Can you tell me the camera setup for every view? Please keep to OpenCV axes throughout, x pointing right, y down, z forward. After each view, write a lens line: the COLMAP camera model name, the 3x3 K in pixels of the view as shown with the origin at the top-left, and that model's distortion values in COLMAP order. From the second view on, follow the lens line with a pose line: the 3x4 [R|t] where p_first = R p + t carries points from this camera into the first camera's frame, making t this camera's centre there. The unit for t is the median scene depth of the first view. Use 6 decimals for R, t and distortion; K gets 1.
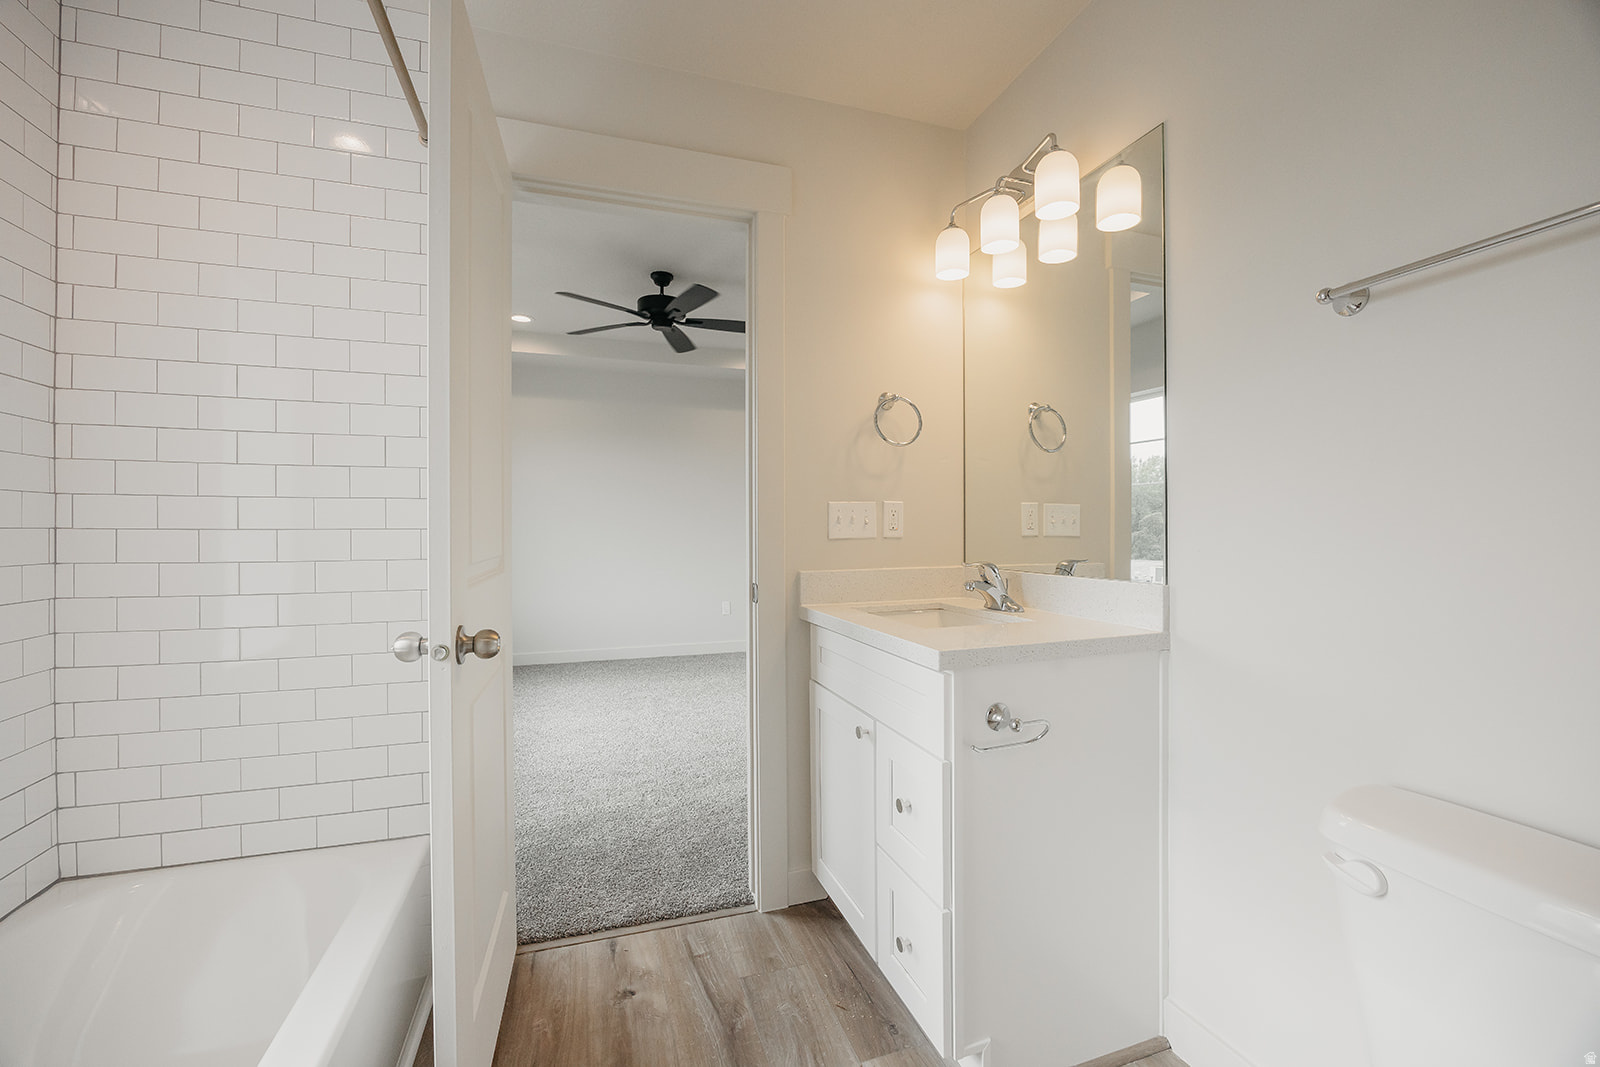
lens RADIAL K [[639.0, 0, 805.3], [0, 639.0, 524.8], [0, 0, 1]] dist [-0.017737, -0.000329]
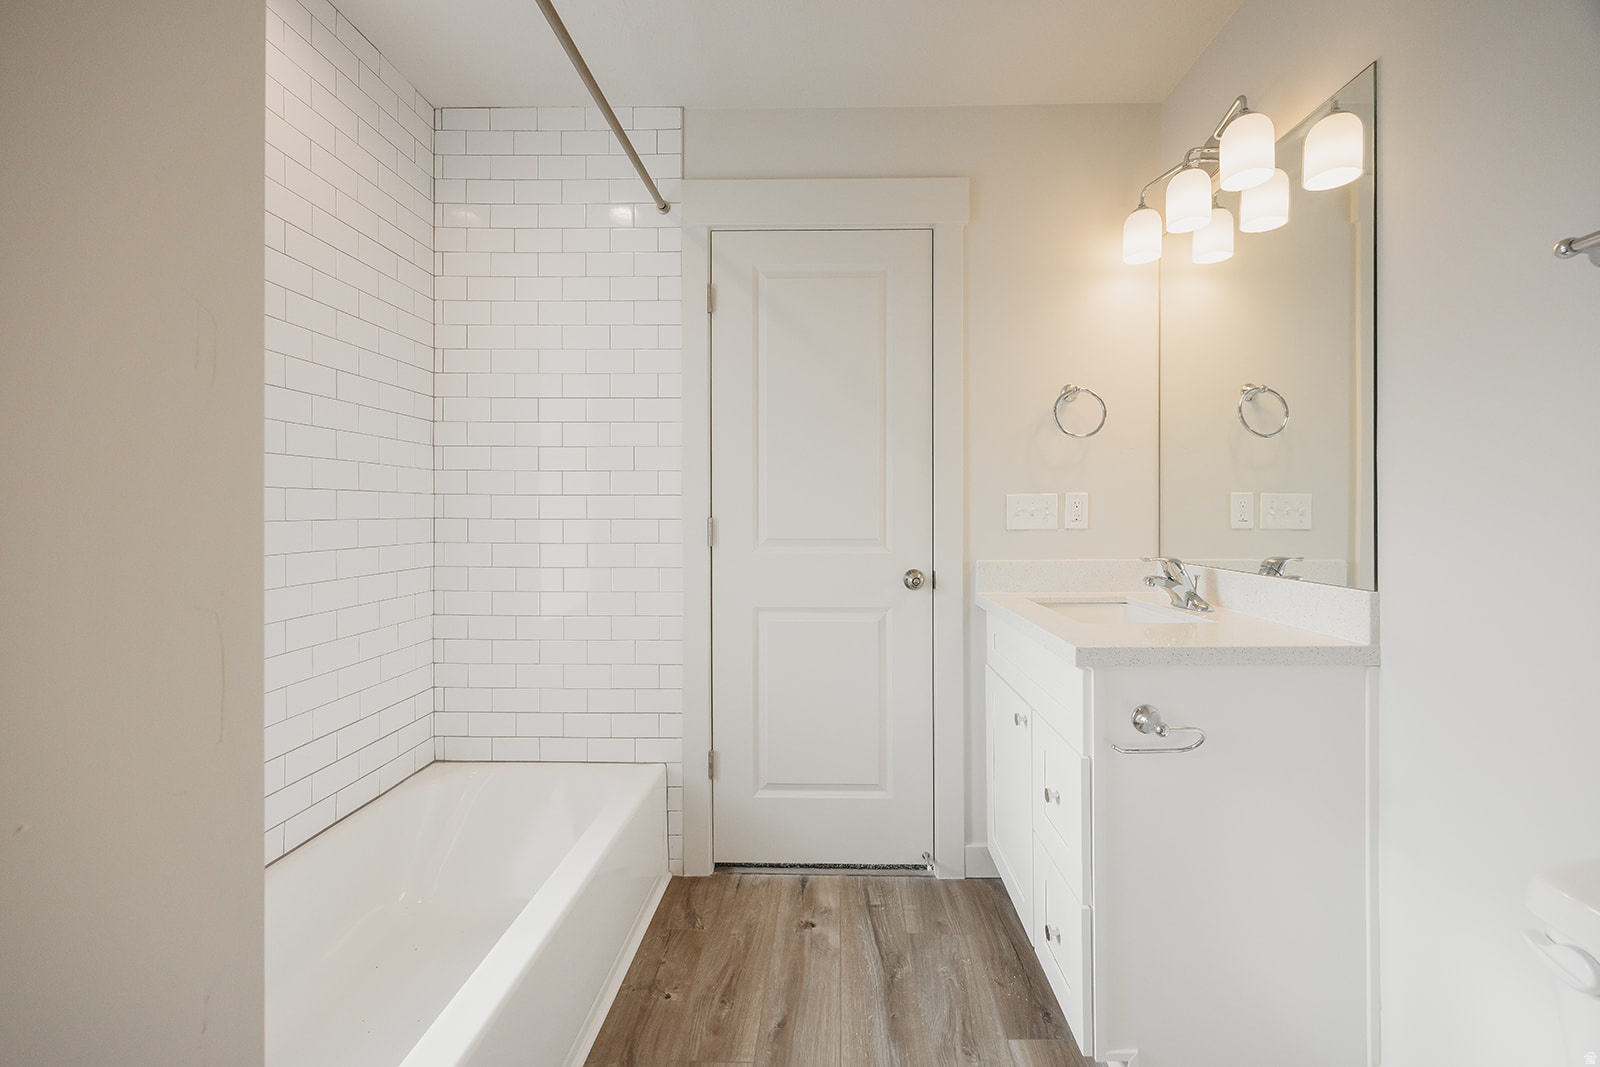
lens RADIAL K [[609.7, 0, 836.9], [0, 609.7, 507.5], [0, 0, 1]] dist [-0.004851, 0.000701]
pose [[0.945103, 0.002113, -0.326766, 0.113129], [-0.002254, 0.999997, -0.000054, -0.015696], [0.326765, 0.000788, 0.945105, -0.027501]]
